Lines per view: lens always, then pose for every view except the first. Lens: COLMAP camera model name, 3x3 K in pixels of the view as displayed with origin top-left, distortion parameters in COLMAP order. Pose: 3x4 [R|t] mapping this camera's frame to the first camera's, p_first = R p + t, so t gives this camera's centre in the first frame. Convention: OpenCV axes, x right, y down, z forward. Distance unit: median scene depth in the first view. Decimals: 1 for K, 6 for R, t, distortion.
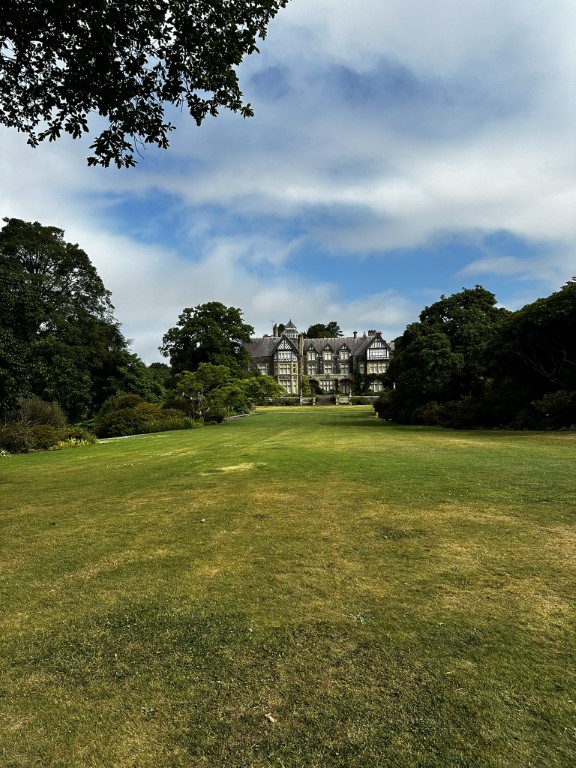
lens RADIAL K [[544.9, 0, 289.1], [0, 544.9, 384.6], [0, 0, 1]] dist [0.045364, -0.001446]
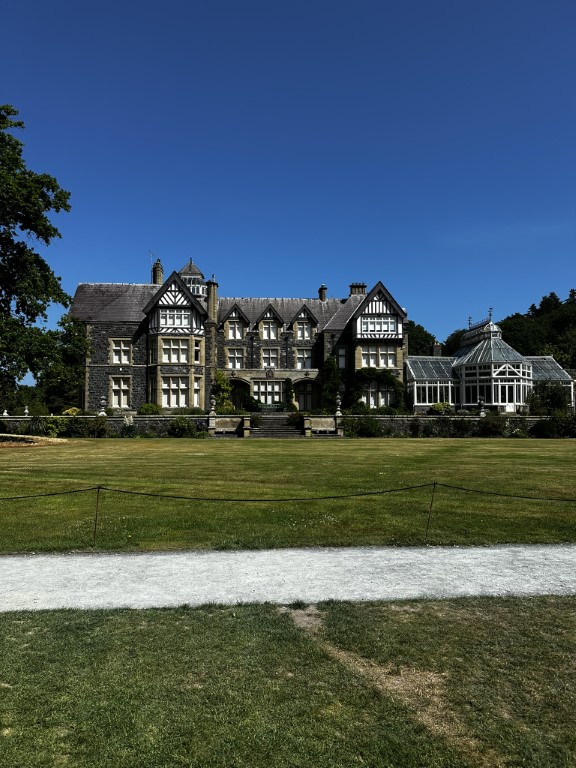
lens RADIAL K [[544.9, 0, 287.0], [0, 544.9, 389.1], [0, 0, 1]] dist [0.045364, -0.001446]
pose [[0.985467, 0.025036, 0.168014, 0.007963], [-0.018578, 0.999031, -0.039895, 0.016810], [-0.168850, 0.036194, 0.984977, 0.550741]]
